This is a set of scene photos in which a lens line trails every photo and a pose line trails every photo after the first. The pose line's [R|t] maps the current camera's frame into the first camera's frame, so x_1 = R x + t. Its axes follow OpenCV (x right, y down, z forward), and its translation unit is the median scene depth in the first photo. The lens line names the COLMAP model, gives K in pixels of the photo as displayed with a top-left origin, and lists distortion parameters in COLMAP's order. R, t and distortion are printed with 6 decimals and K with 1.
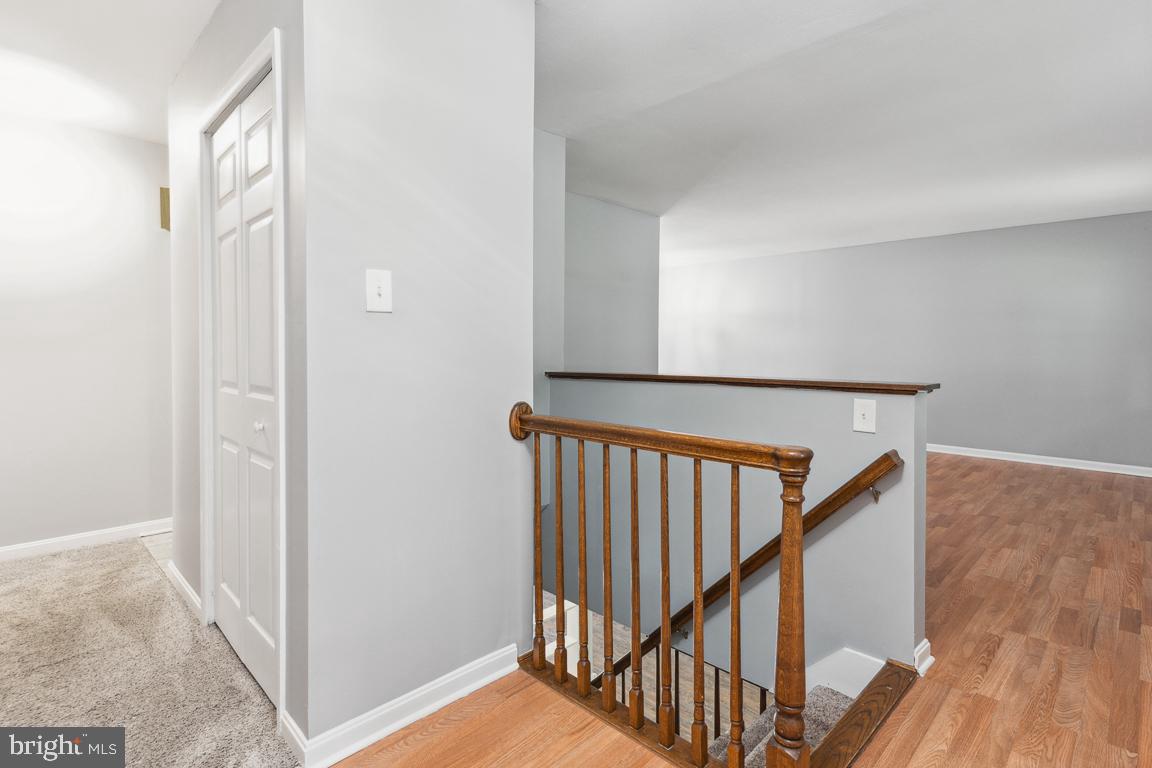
lens RADIAL K [[569.7, 0, 571.9], [0, 569.7, 357.2], [0, 0, 1]] dist [0.001010, -0.000547]
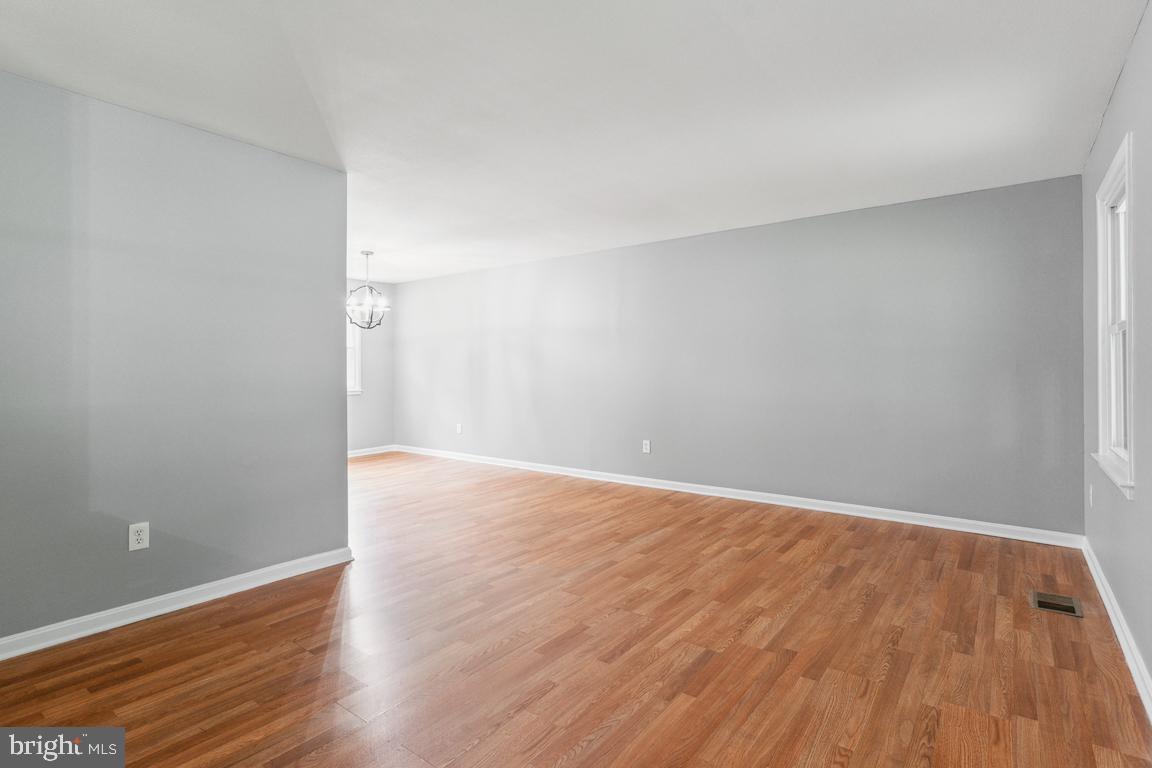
lens RADIAL K [[569.7, 0, 583.8], [0, 569.7, 372.9], [0, 0, 1]] dist [0.001010, -0.000547]
pose [[0.989126, -0.016653, 0.146123, 0.414182], [0.018749, 0.999740, -0.012974, -0.004620], [-0.145869, 0.015573, 0.989181, 0.408732]]
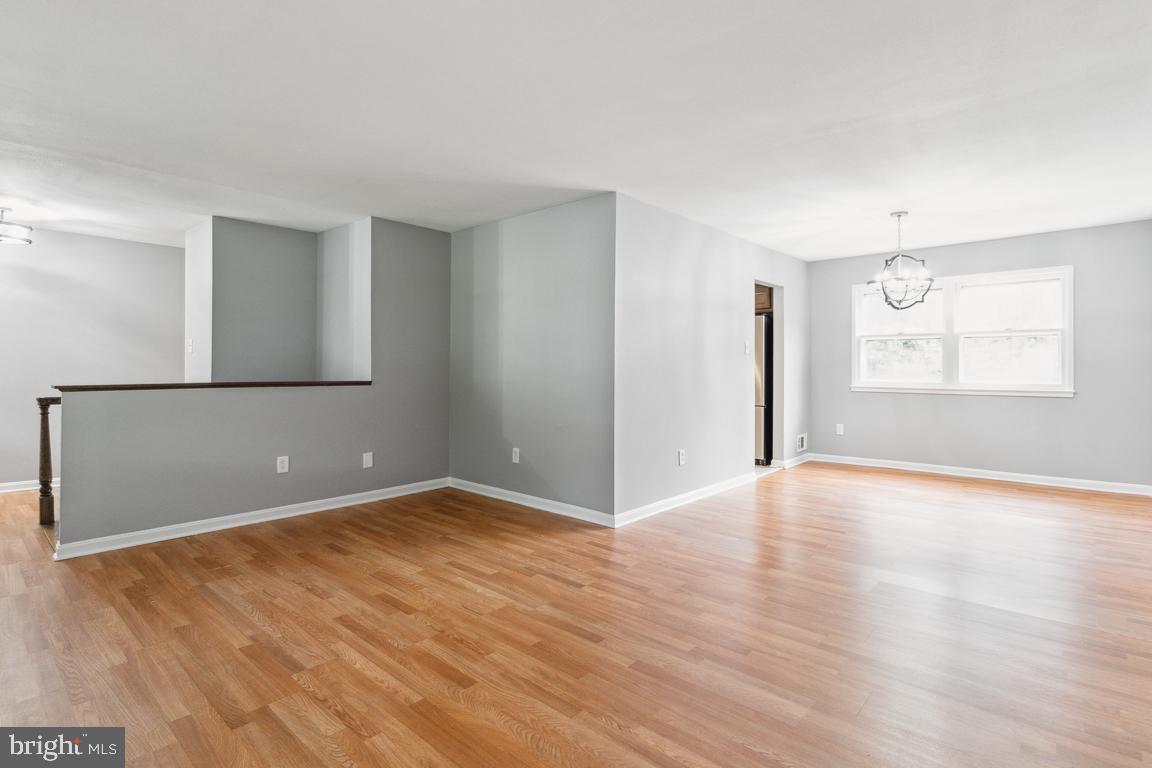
lens RADIAL K [[569.7, 0, 573.7], [0, 569.7, 363.2], [0, 0, 1]] dist [0.001010, -0.000547]
pose [[0.058883, -0.010818, -0.998206, 1.120560], [-0.021196, 0.999702, -0.012085, -0.009835], [0.998040, 0.021870, 0.058636, 1.135634]]
